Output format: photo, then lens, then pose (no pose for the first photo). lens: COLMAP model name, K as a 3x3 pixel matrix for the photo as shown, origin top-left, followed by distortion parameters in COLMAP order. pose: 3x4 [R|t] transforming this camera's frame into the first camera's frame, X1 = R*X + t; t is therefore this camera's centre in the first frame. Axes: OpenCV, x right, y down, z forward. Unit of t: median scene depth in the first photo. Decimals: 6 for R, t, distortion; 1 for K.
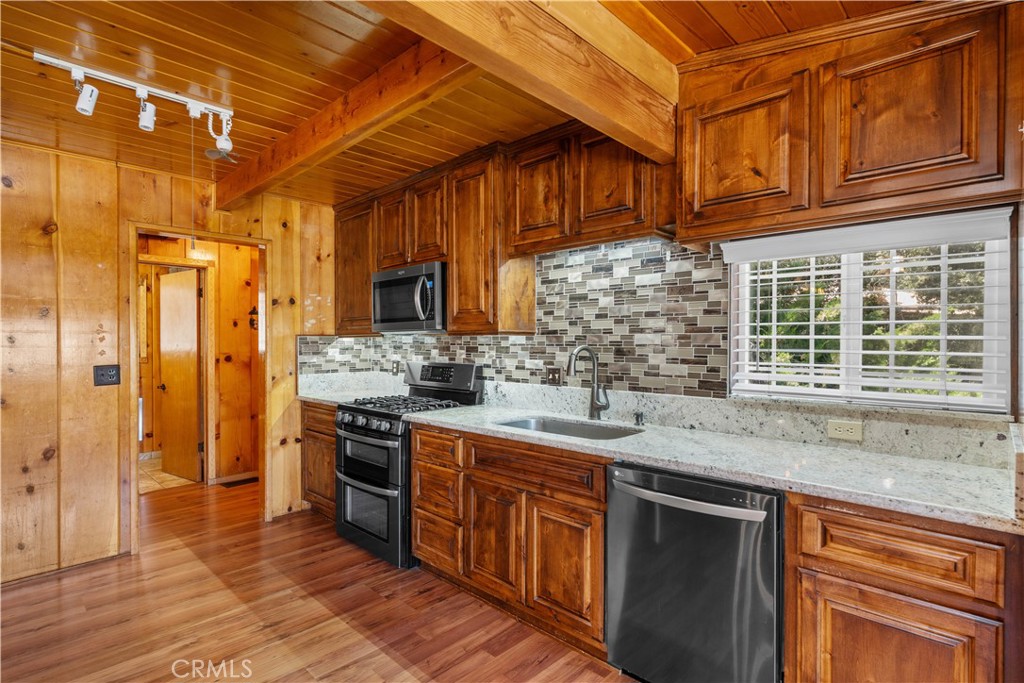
lens RADIAL K [[517.5, 0, 509.9], [0, 517.5, 346.1], [0, 0, 1]] dist [0.004845, 0.001912]
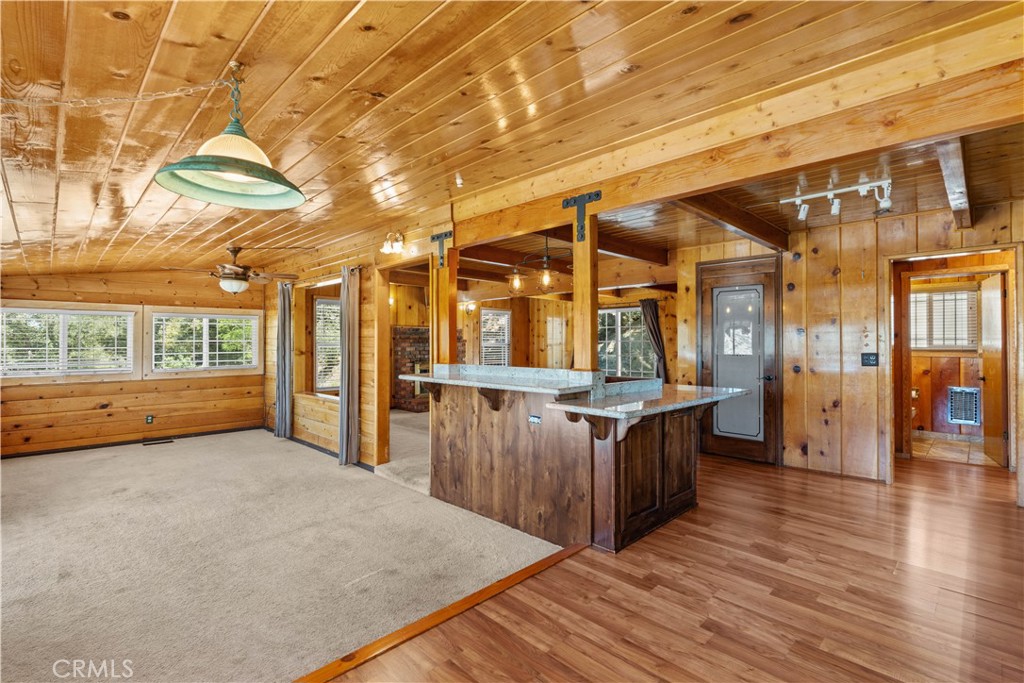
lens RADIAL K [[453.8, 0, 513.4], [0, 453.8, 334.6], [0, 0, 1]] dist [0.002752, -0.000696]
pose [[-0.010154, -0.015089, -0.999835, 0.697875], [-0.010162, 0.999836, -0.014986, 0.015477], [0.999897, 0.010009, -0.010306, -0.046400]]
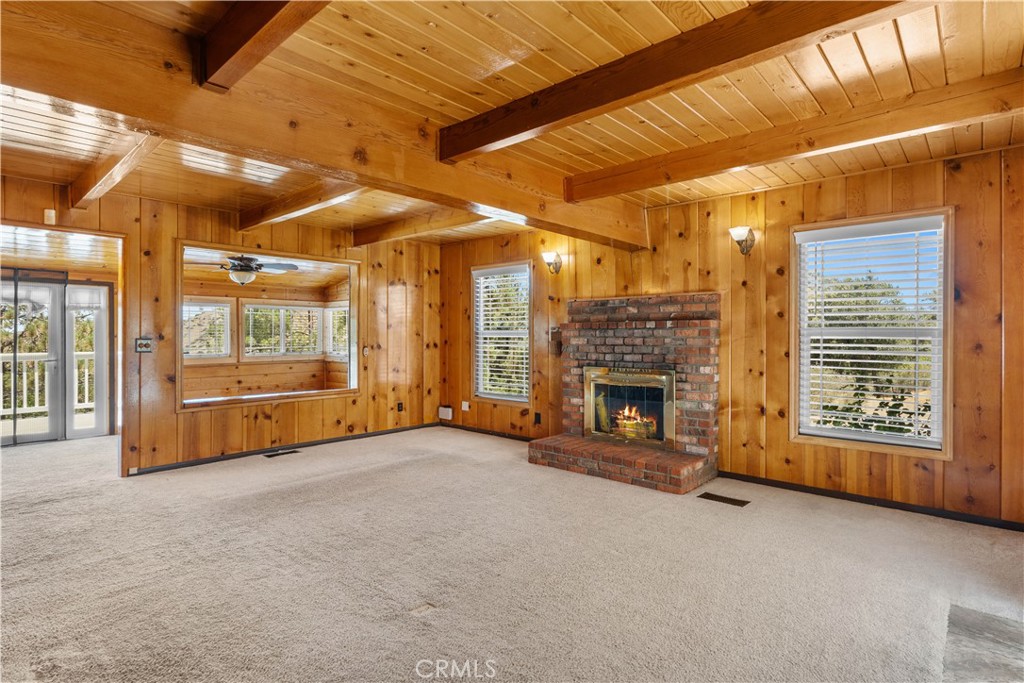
lens RADIAL K [[517.5, 0, 518.8], [0, 517.5, 336.0], [0, 0, 1]] dist [0.004845, 0.001912]
pose [[-0.999331, 0.002155, -0.036521, -2.276319], [0.001753, 0.999938, 0.011032, 0.034849], [0.036543, 0.010960, -0.999272, 1.156406]]
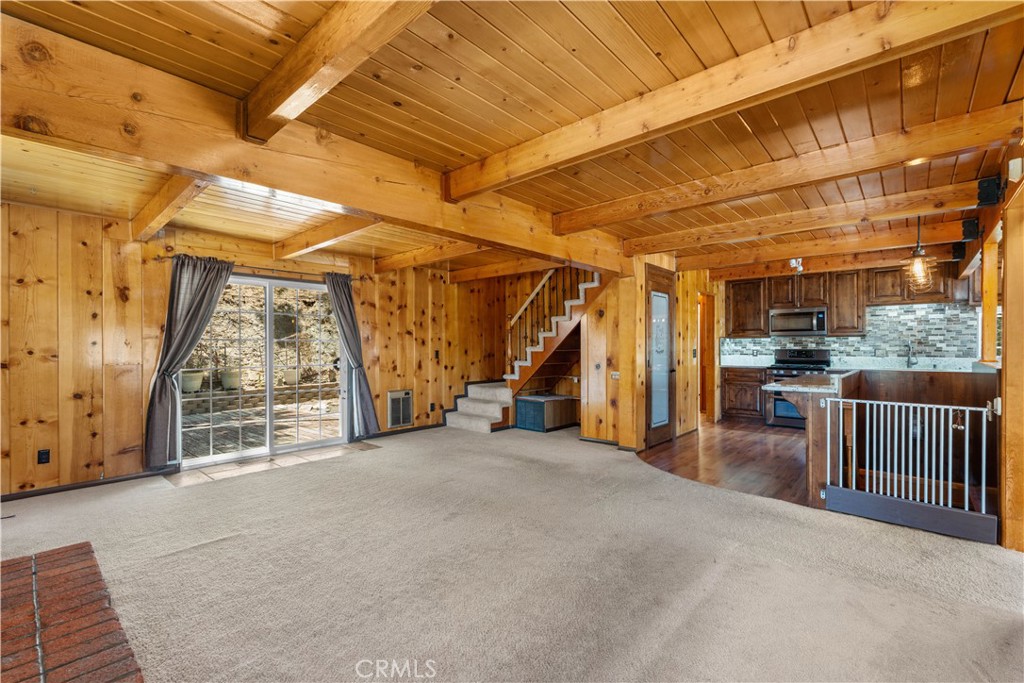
lens RADIAL K [[453.8, 0, 515.5], [0, 453.8, 346.4], [0, 0, 1]] dist [0.002752, -0.000696]
pose [[0.998737, 0.000322, 0.050234, -1.993509], [0.000166, 0.999953, -0.009717, 0.051867], [-0.050235, 0.009713, 0.998690, -1.241877]]
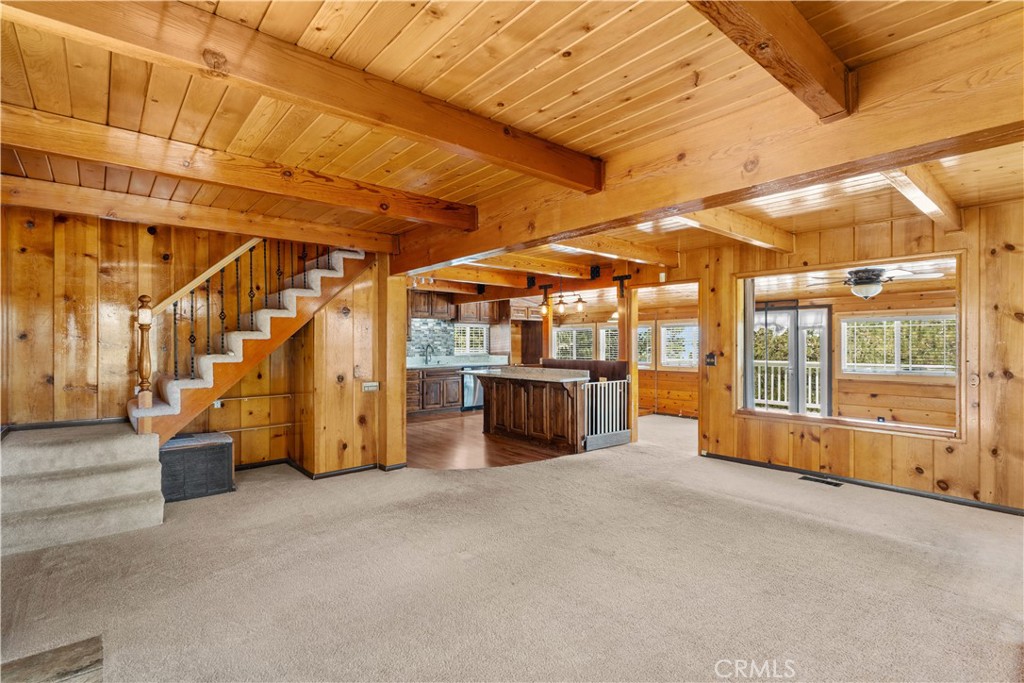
lens RADIAL K [[485.8, 0, 509.4], [0, 485.8, 347.7], [0, 0, 1]] dist [-0.002380, 0.001728]
pose [[0.091441, -0.008579, 0.995774, -3.265807], [0.010786, 0.999913, 0.007625, 0.002506], [-0.995752, 0.010043, 0.091525, 0.098853]]
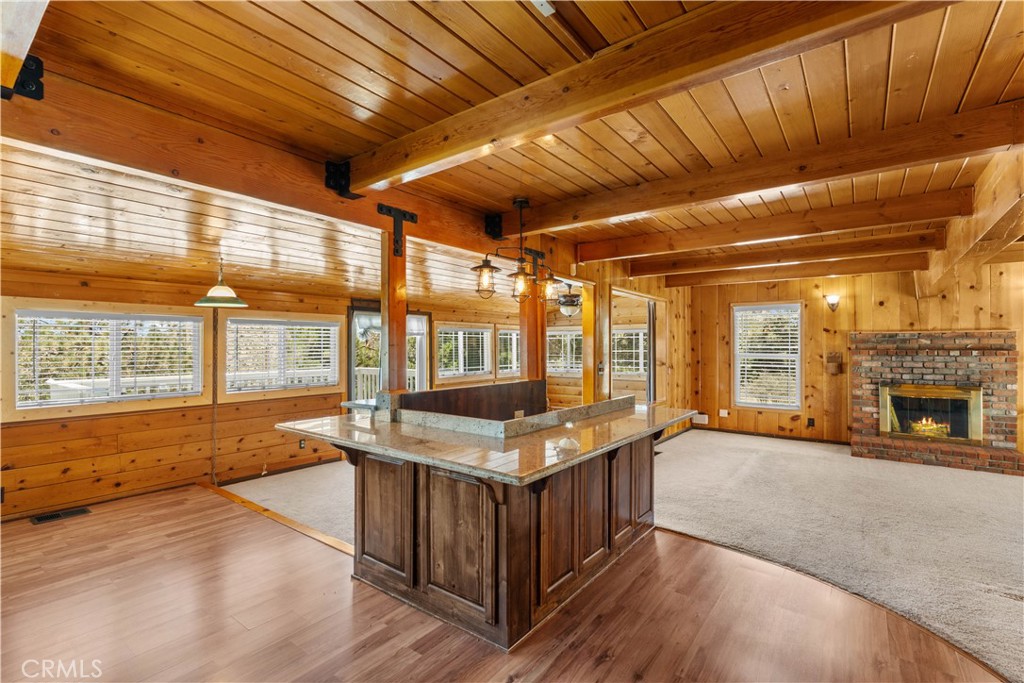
lens RADIAL K [[453.8, 0, 516.1], [0, 453.8, 345.7], [0, 0, 1]] dist [0.002752, -0.000696]
pose [[-0.991487, -0.000198, -0.130209, -0.553979], [-0.001471, 0.999952, 0.009681, -0.033605], [0.130201, 0.009790, -0.991439, 1.229937]]
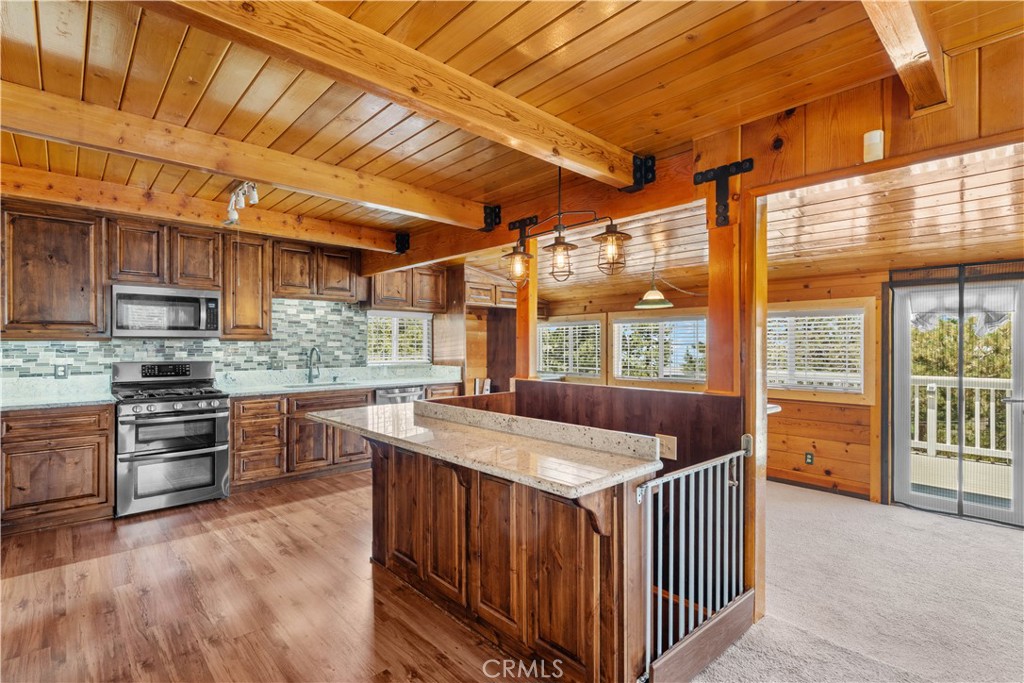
lens RADIAL K [[485.8, 0, 512.1], [0, 485.8, 343.8], [0, 0, 1]] dist [-0.002380, 0.001728]
pose [[0.053001, 0.002771, 0.998591, -1.729179], [0.007650, 0.999966, -0.003181, -0.002302], [-0.998565, 0.007807, 0.052978, 0.105735]]
